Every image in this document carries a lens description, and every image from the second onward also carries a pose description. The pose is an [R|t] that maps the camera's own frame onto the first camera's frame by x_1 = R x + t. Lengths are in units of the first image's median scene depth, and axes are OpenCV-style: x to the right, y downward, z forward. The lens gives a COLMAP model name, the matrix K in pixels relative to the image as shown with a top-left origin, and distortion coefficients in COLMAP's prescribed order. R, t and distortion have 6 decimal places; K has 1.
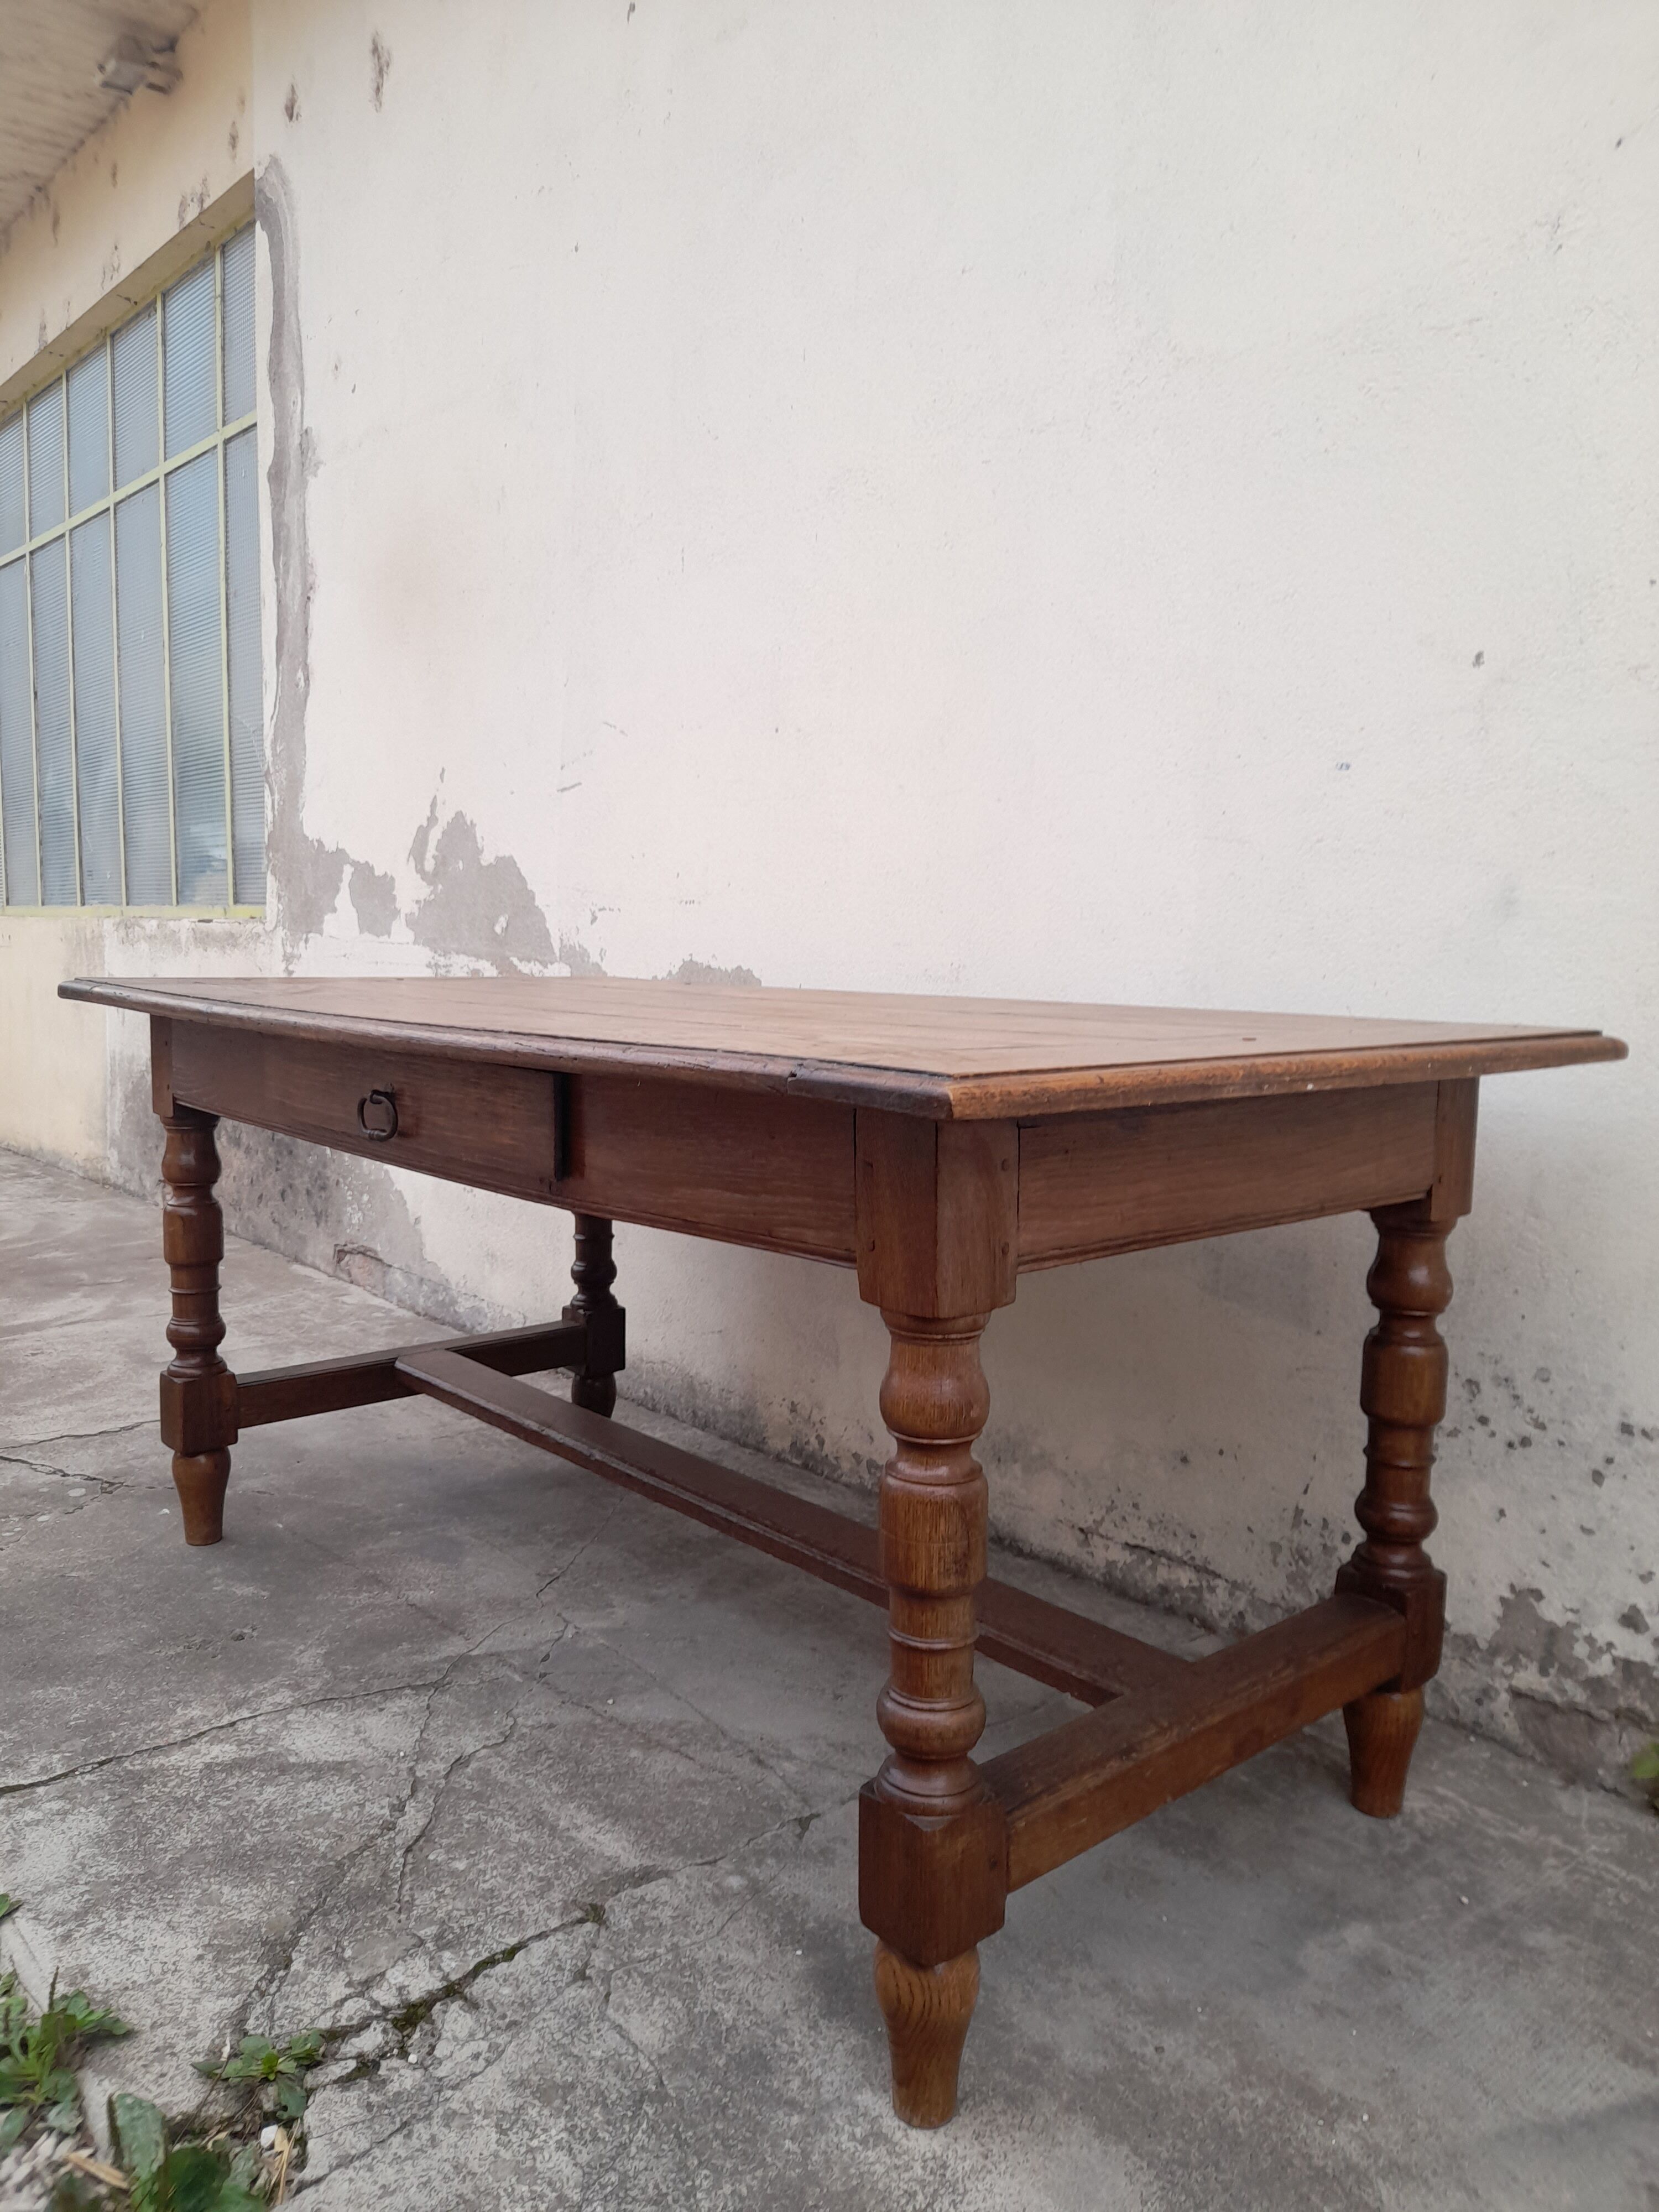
lens RADIAL K [[1619.5, 0, 811.1], [0, 1619.5, 1101.0], [0, 0, 1]] dist [0.033922, -0.033054]
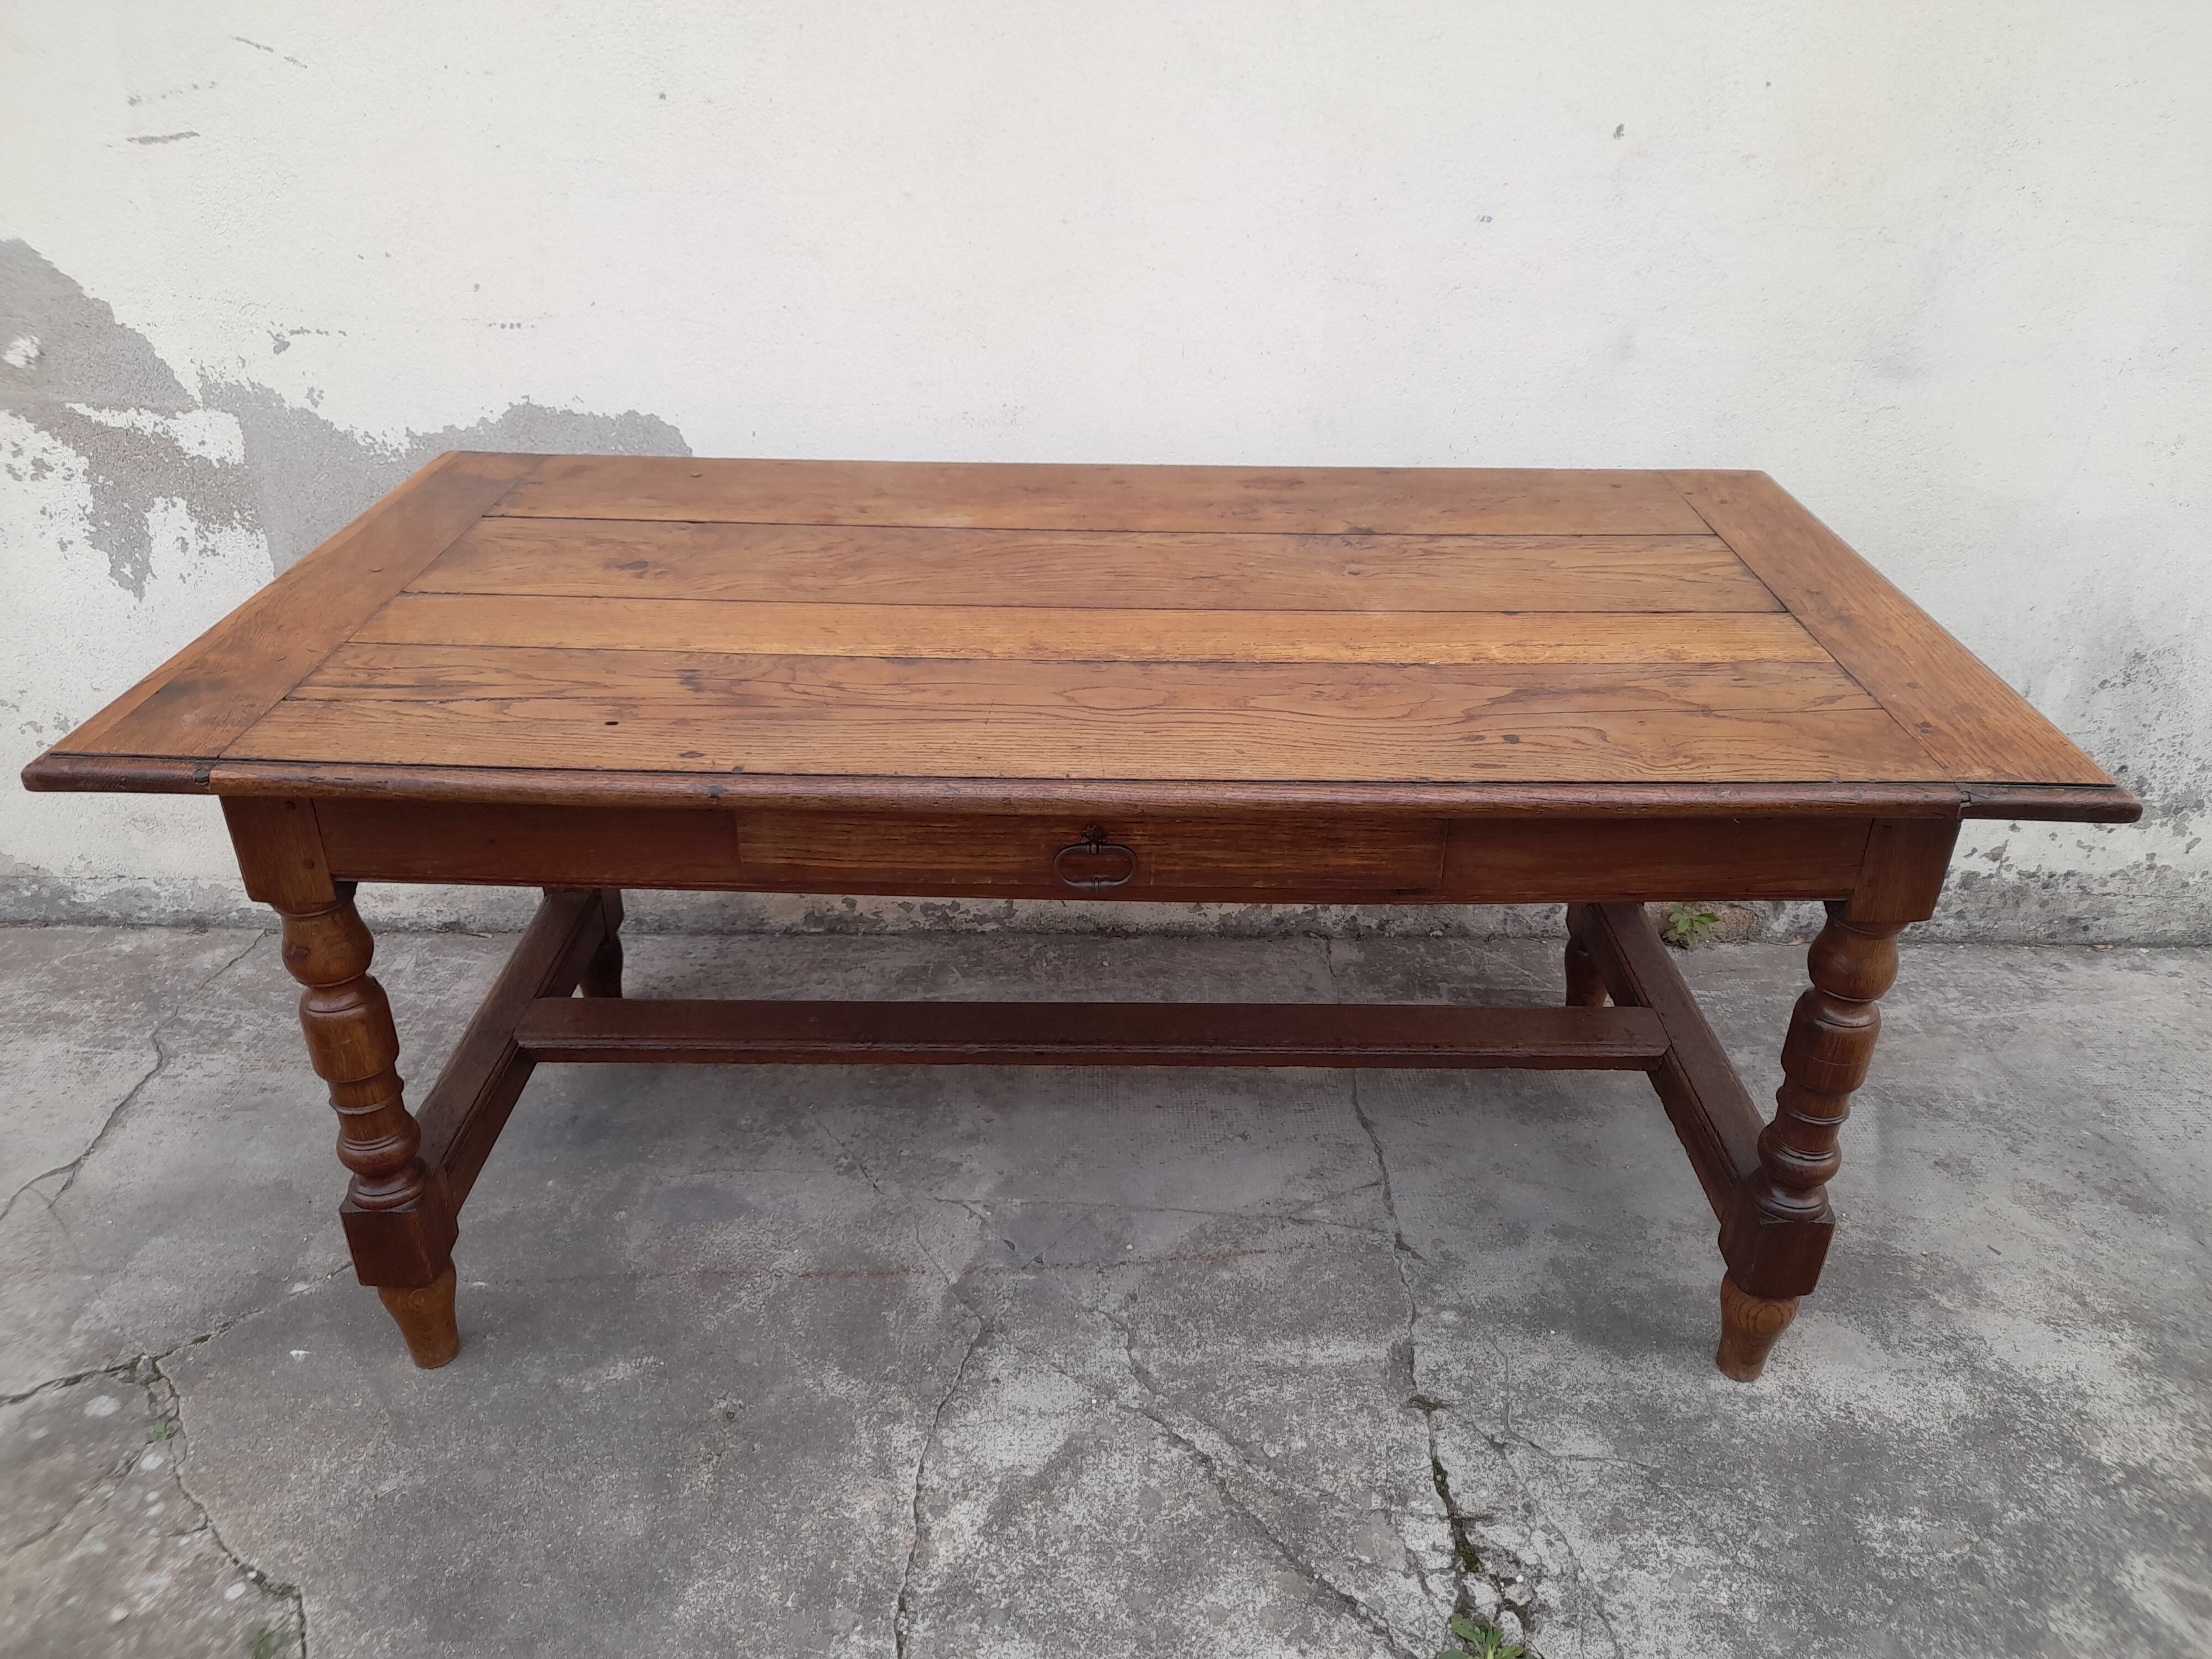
lens RADIAL K [[1619.5, 0, 1106.1], [0, 1619.5, 849.8], [0, 0, 1]] dist [0.033922, -0.033054]
pose [[0.653084, -0.380060, 0.655008, -0.888219], [0.075853, 0.893422, 0.442767, -0.405326], [-0.753477, -0.239480, 0.612308, 0.517909]]
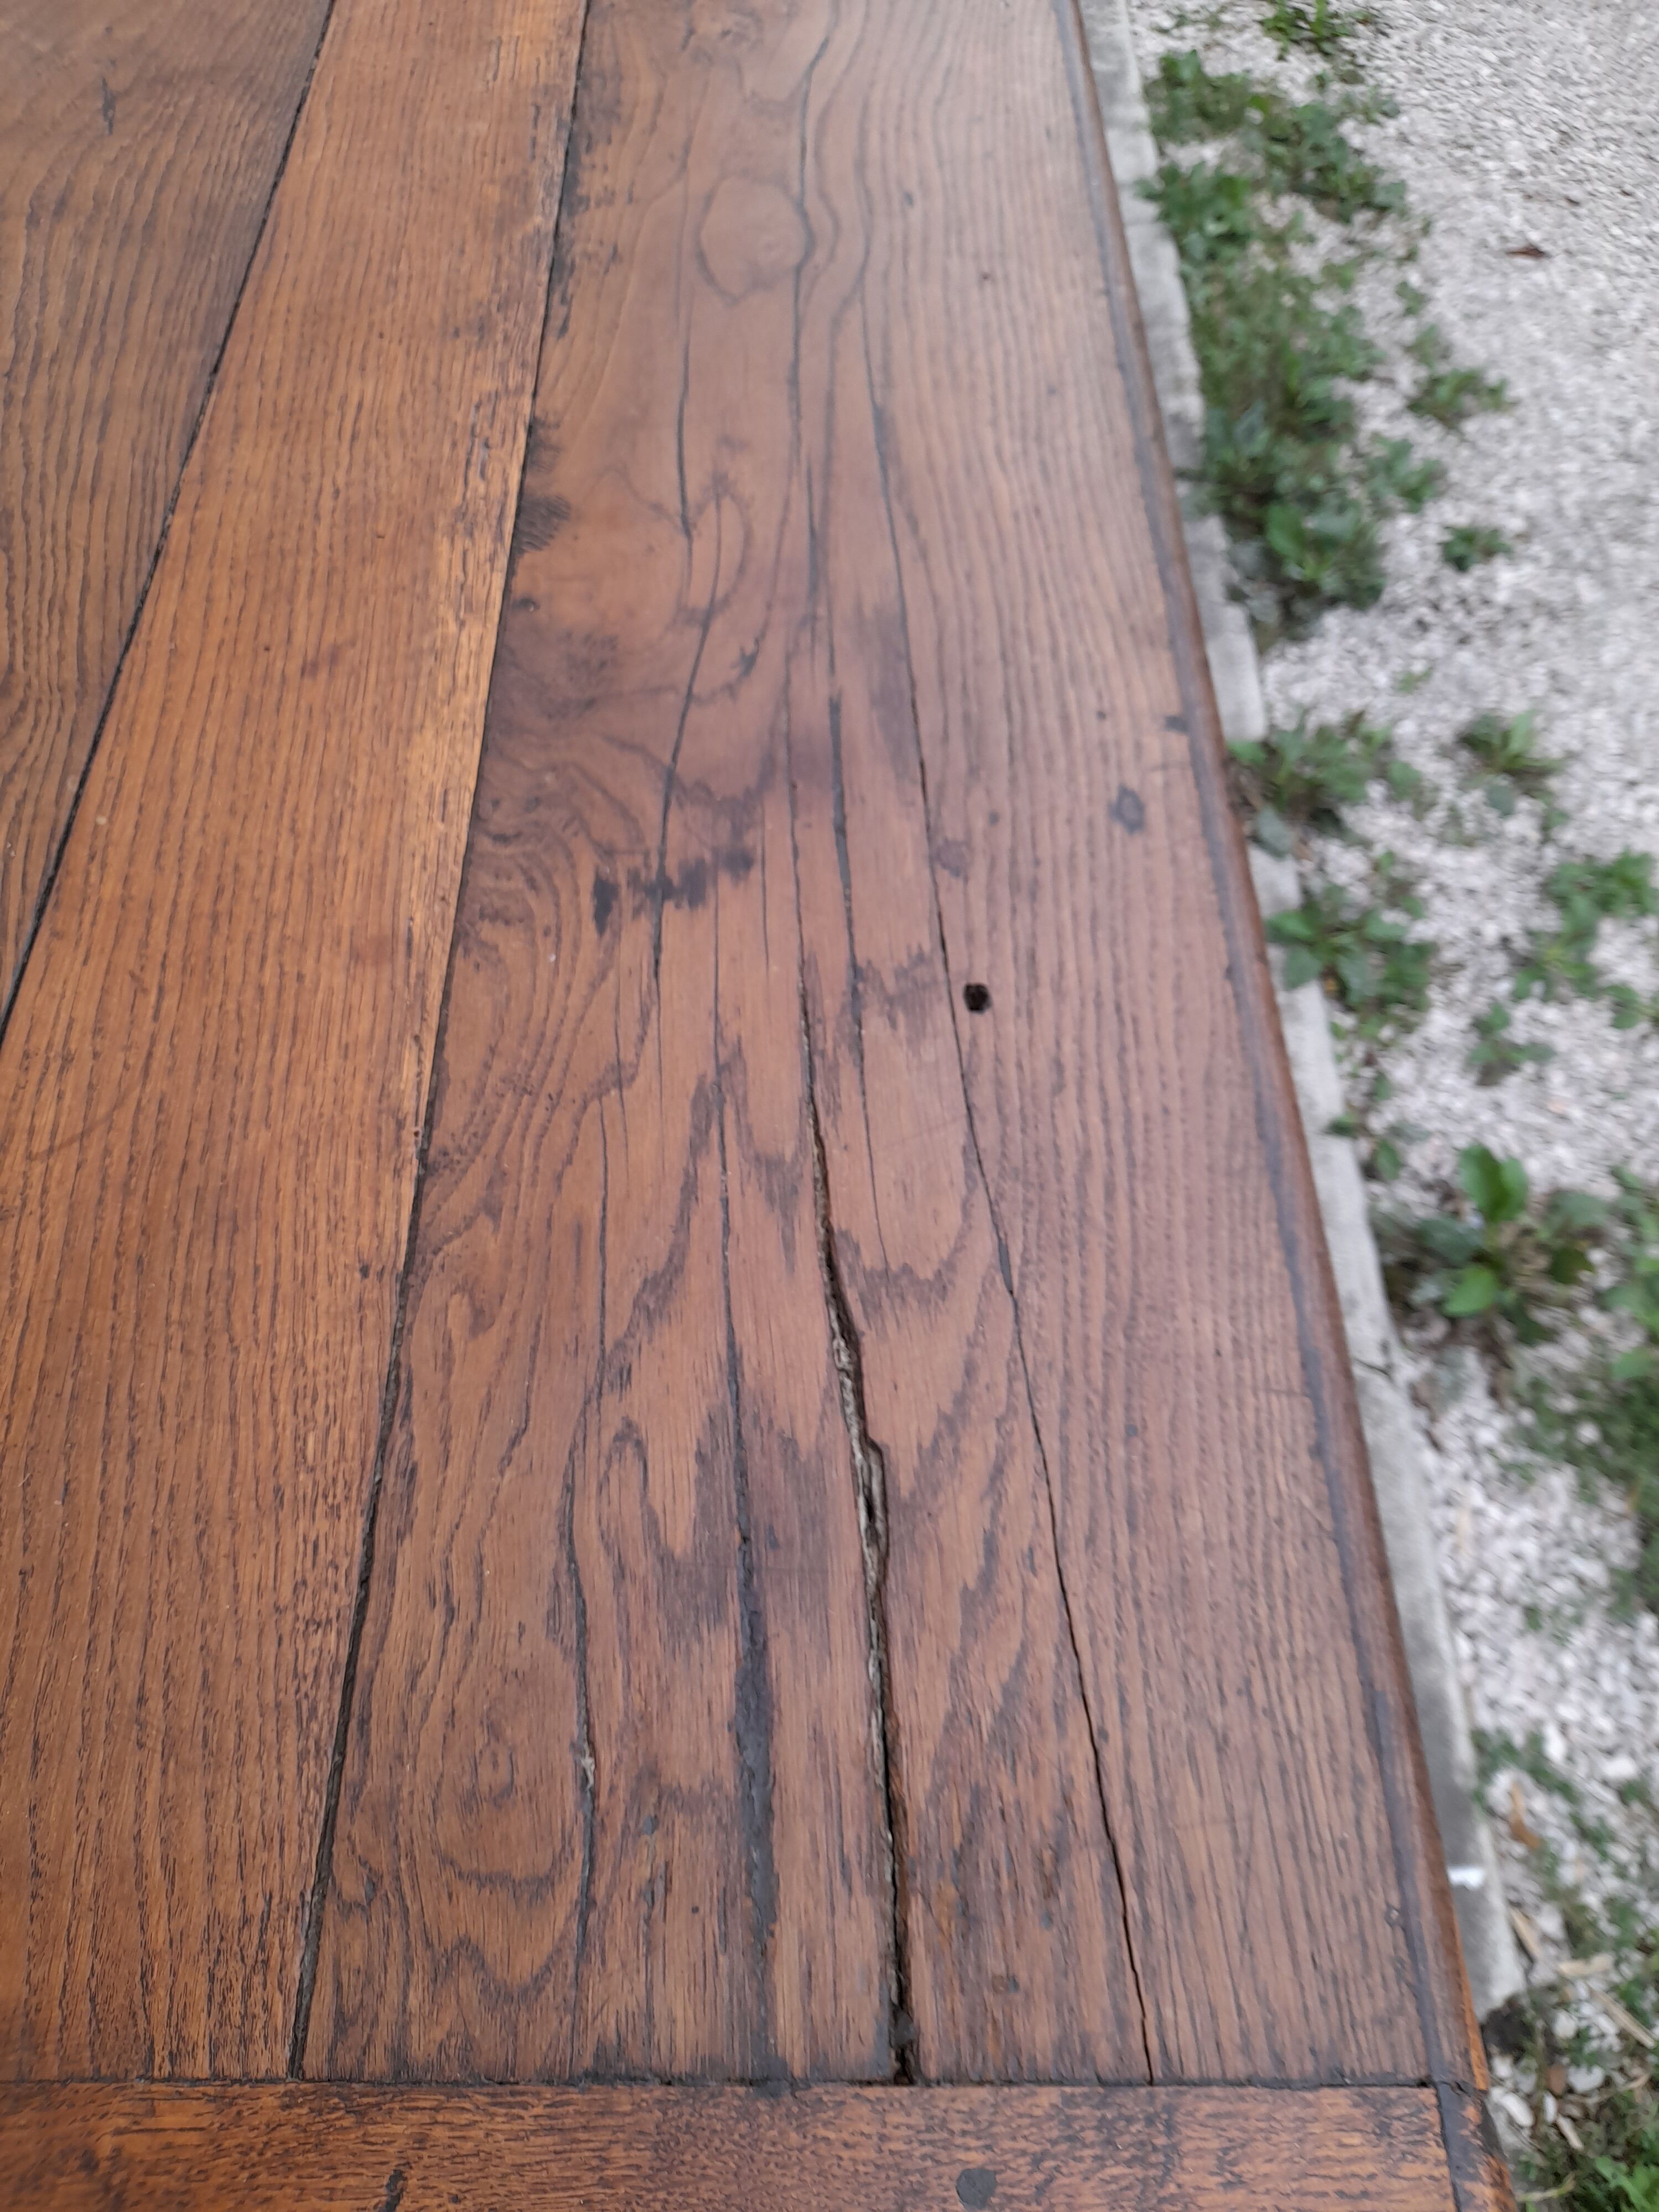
lens RADIAL K [[1619.5, 0, 804.9], [0, 1619.5, 1117.1], [0, 0, 1]] dist [0.033922, -0.033054]
pose [[-0.751982, -0.574421, 0.323363, -0.538318], [0.035846, 0.454190, 0.890183, -0.372487], [-0.658209, 0.680993, -0.320952, 1.451943]]
